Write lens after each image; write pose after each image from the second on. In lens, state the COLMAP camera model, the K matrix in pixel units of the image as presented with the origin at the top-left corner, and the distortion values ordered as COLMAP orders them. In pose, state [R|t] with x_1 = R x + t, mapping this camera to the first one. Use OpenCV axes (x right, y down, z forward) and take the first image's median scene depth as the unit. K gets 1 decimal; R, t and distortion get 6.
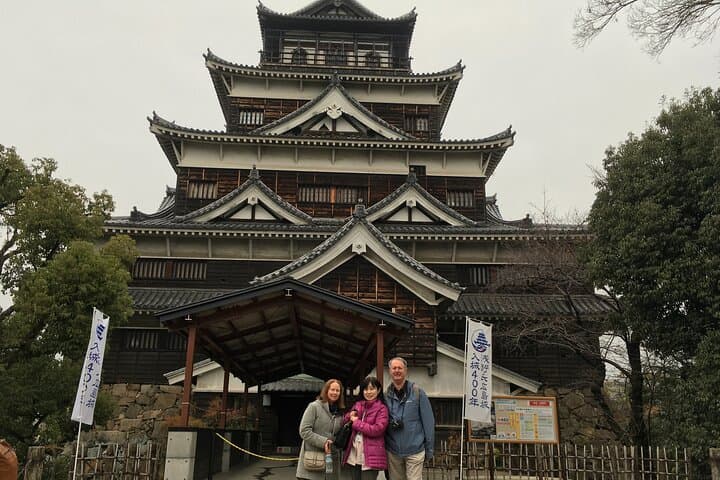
lens RADIAL K [[541.2, 0, 360.9], [0, 541.2, 267.4], [0, 0, 1]] dist [0.030933, -0.078694]
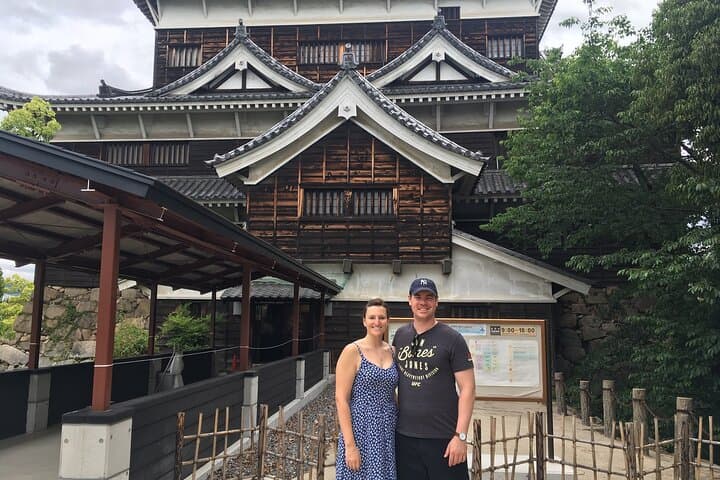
lens RADIAL K [[566.8, 0, 368.0], [0, 566.8, 238.7], [0, 0, 1]] dist [0.032687, 0.001242]
pose [[0.991736, -0.024432, -0.125951, 0.088536], [0.041930, 0.989515, 0.138213, 0.023819], [0.121254, -0.142352, 0.982361, 0.144834]]
